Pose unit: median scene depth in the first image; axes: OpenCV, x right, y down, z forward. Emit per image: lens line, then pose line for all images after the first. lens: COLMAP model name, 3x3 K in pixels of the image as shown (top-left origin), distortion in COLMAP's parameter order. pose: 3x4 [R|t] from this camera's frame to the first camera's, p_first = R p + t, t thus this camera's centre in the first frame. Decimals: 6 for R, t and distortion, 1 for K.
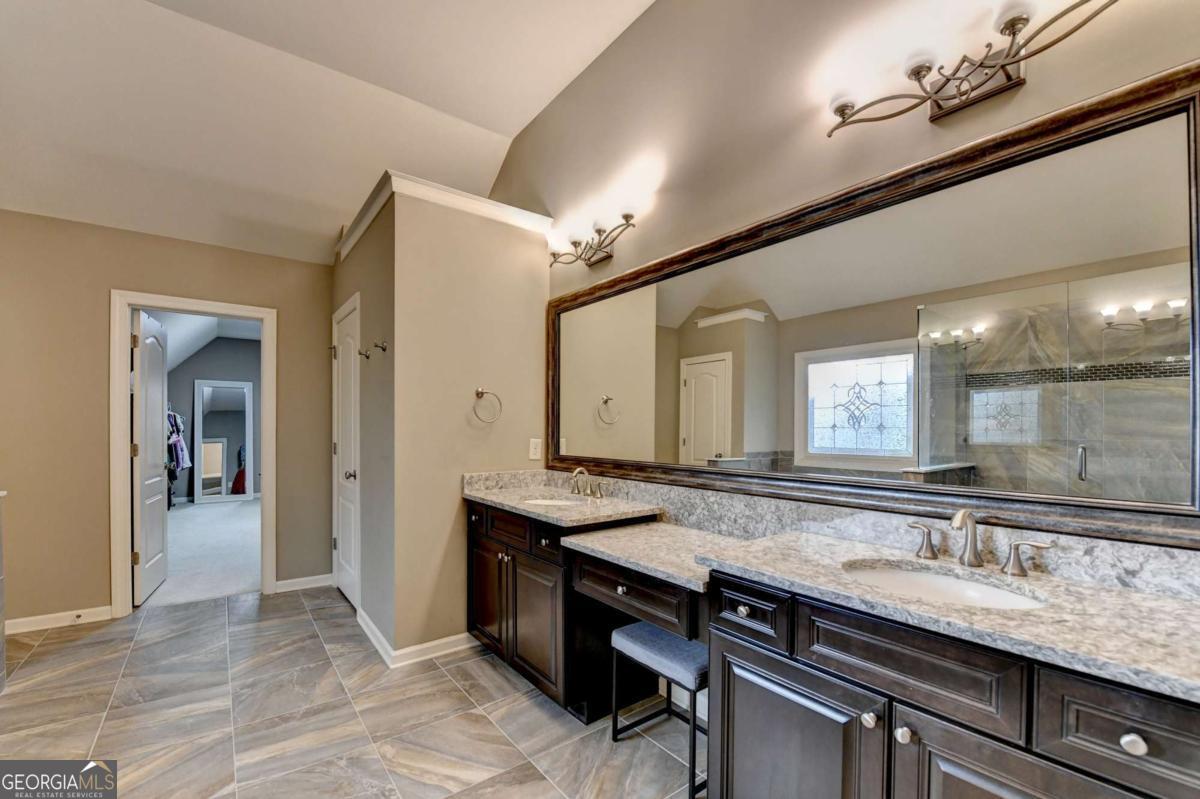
lens RADIAL K [[494.8, 0, 564.8], [0, 494.8, 424.6], [0, 0, 1]] dist [0.002102, 0.000103]
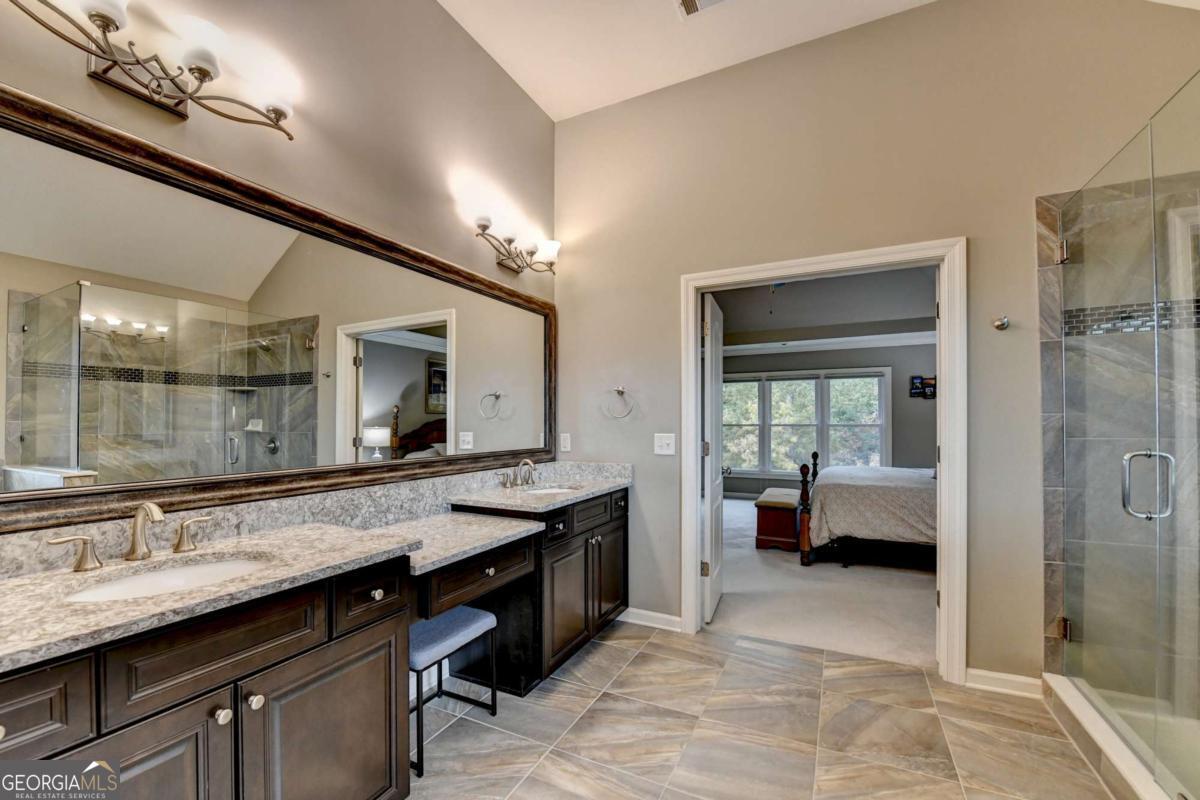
lens RADIAL K [[498.9, 0, 590.8], [0, 498.9, 434.8], [0, 0, 1]] dist [-0.021460, -0.000193]
pose [[-0.471209, -0.020936, 0.881773, -0.711315], [-0.003876, 0.999758, 0.021666, 0.007224], [-0.882013, 0.006792, -0.471176, 0.986467]]
